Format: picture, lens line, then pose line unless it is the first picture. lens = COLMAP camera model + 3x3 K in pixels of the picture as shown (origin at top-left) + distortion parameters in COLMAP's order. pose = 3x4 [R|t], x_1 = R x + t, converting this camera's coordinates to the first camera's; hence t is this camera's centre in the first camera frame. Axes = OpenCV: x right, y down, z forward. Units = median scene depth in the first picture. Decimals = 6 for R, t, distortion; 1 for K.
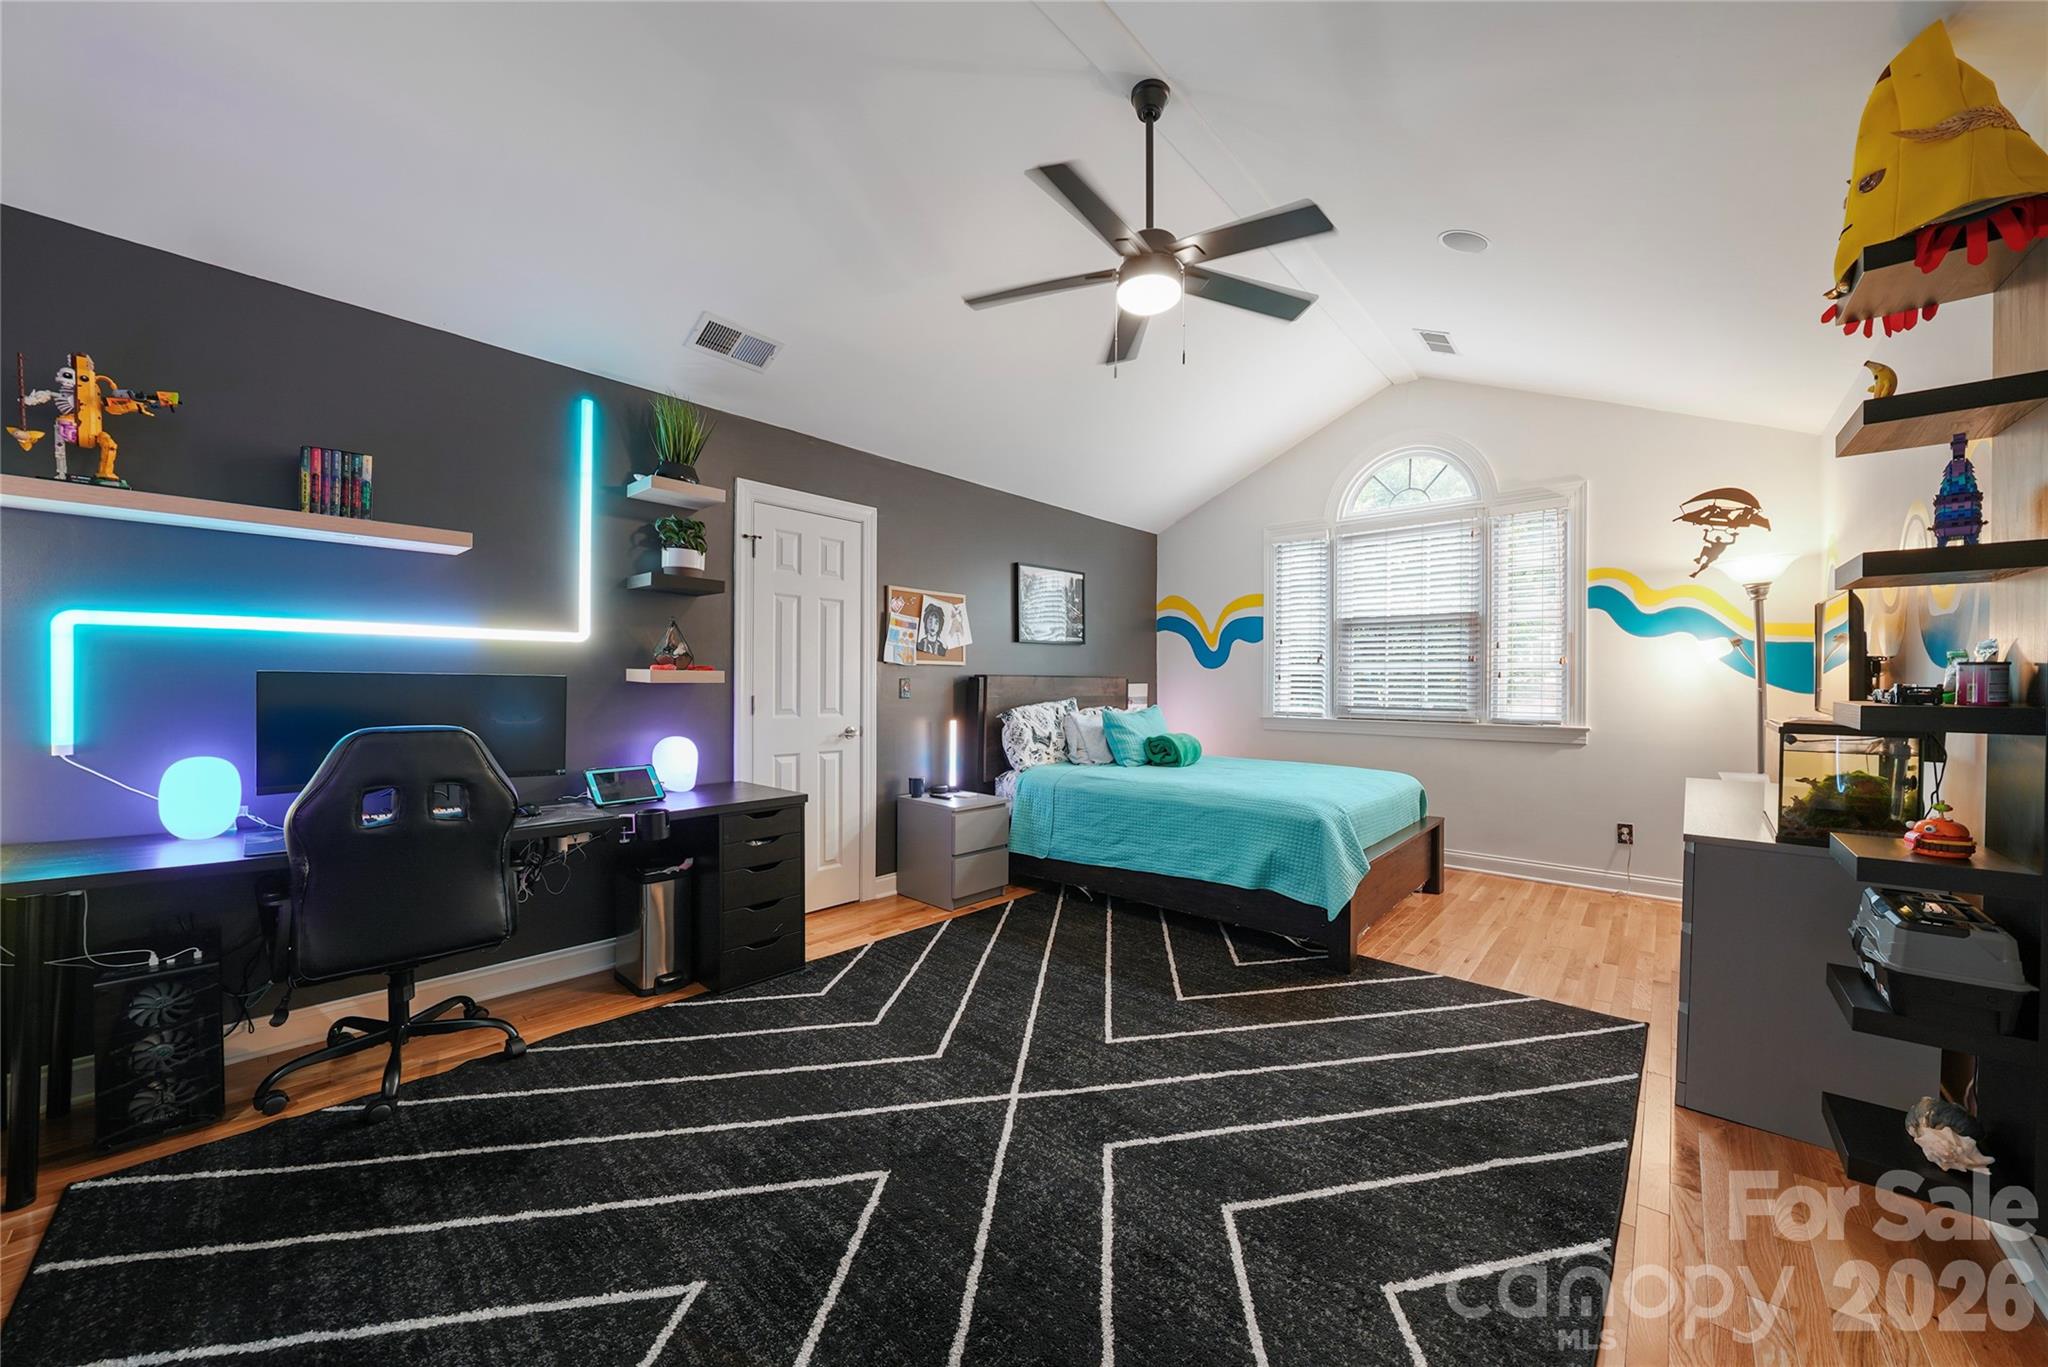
lens RADIAL K [[726.8, 0, 1024.0], [0, 726.8, 683.5], [0, 0, 1]] dist [-0.019122, -0.000031]
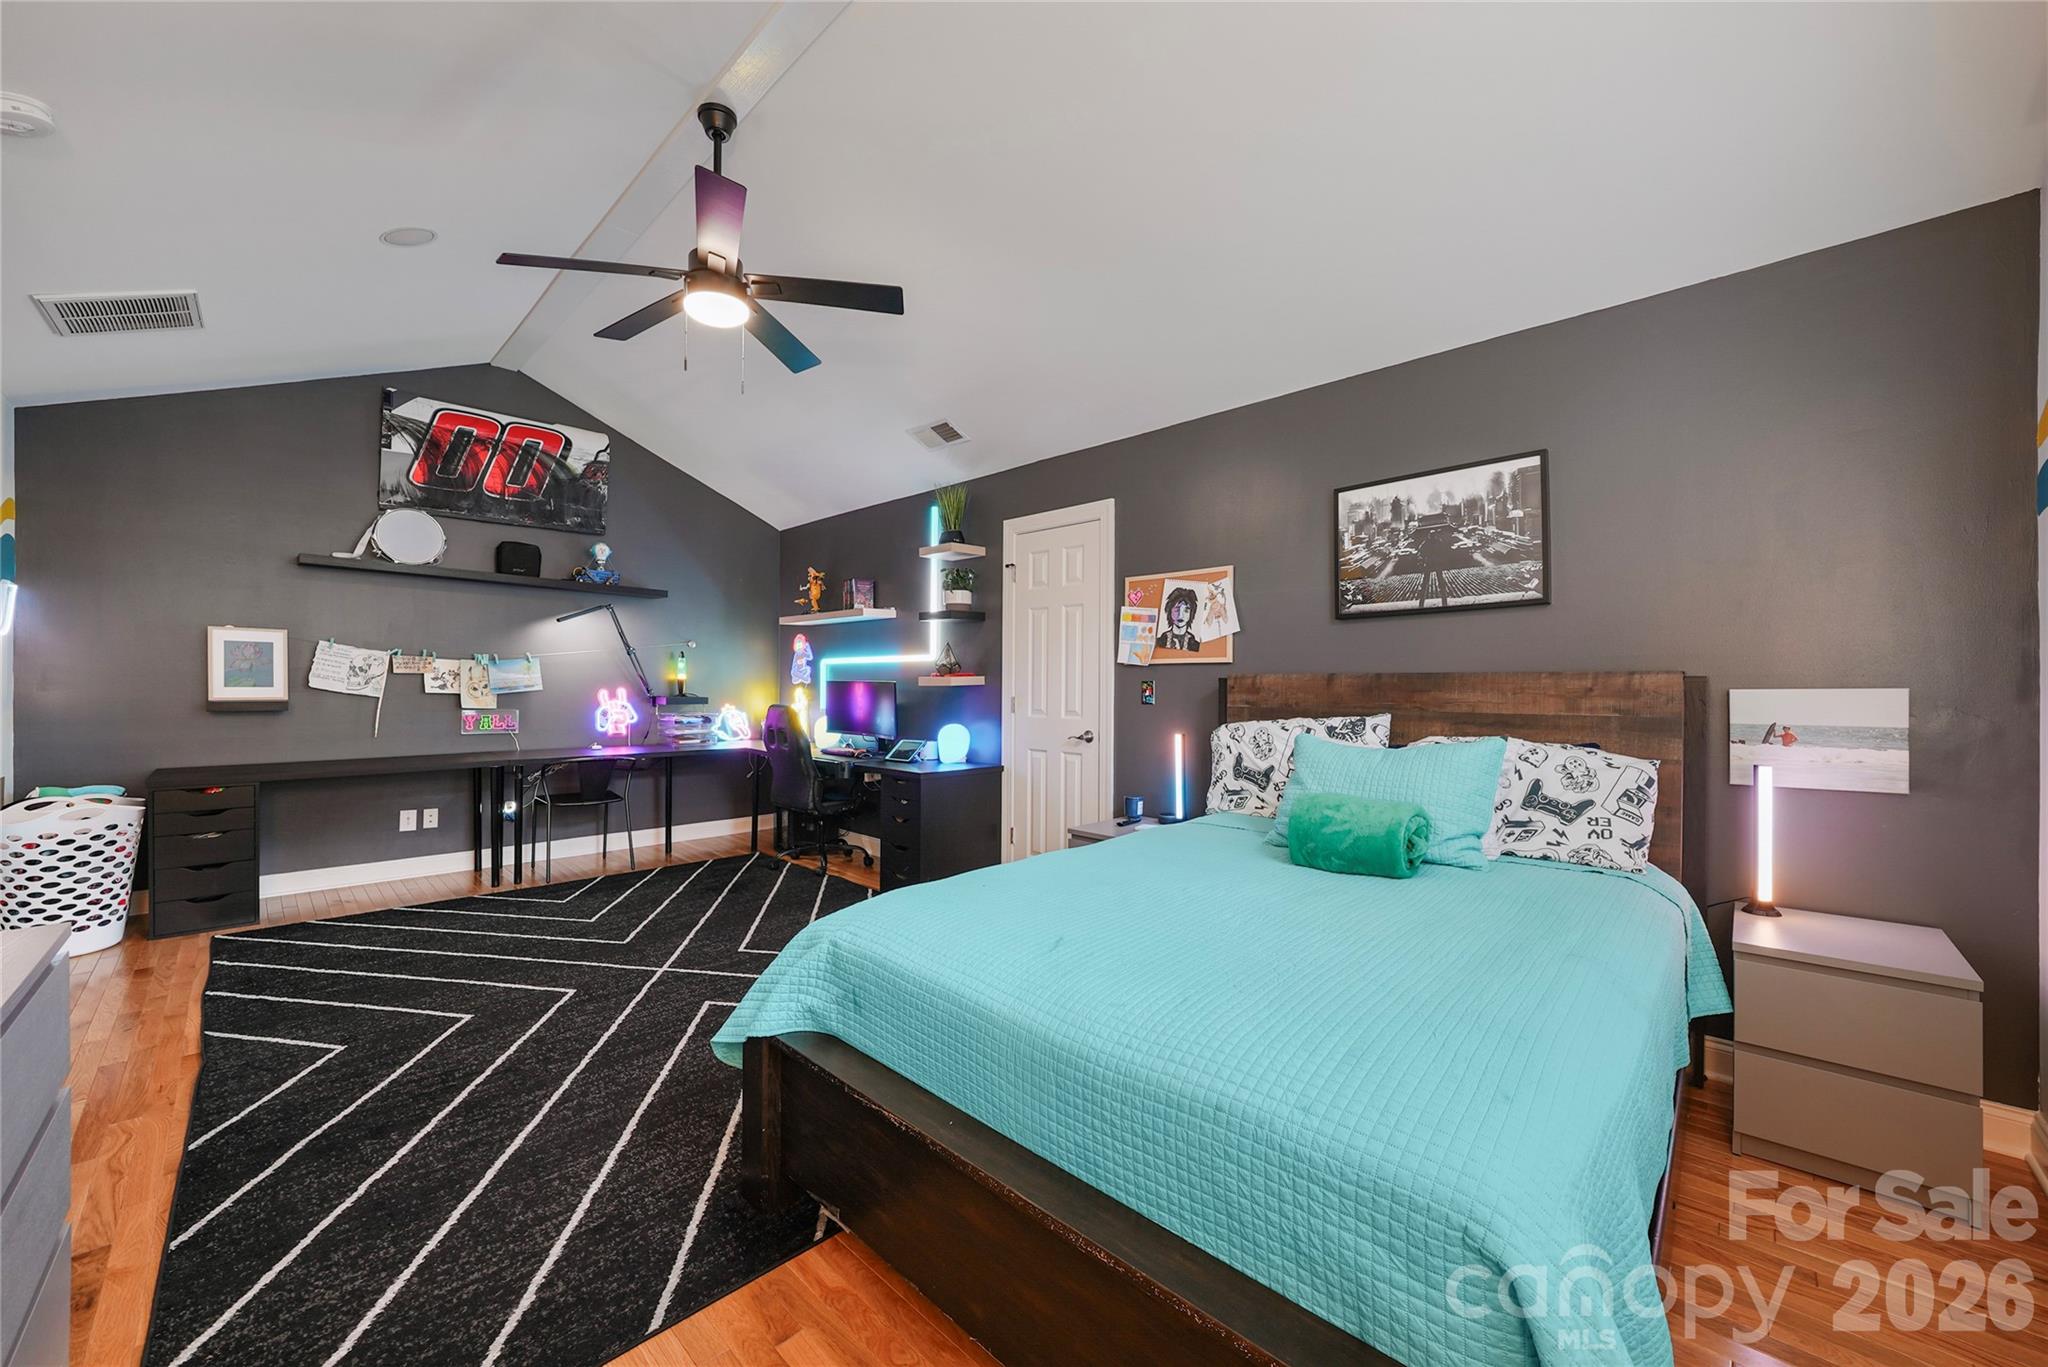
lens RADIAL K [[771.6, 0, 1031.8], [0, 771.6, 683.8], [0, 0, 1]] dist [-0.016569, 0.000144]
pose [[-0.030036, -0.013947, -0.999452, 0.887532], [-0.012233, 0.999833, -0.013584, 0.011974], [0.999474, 0.011818, -0.030202, 1.055442]]
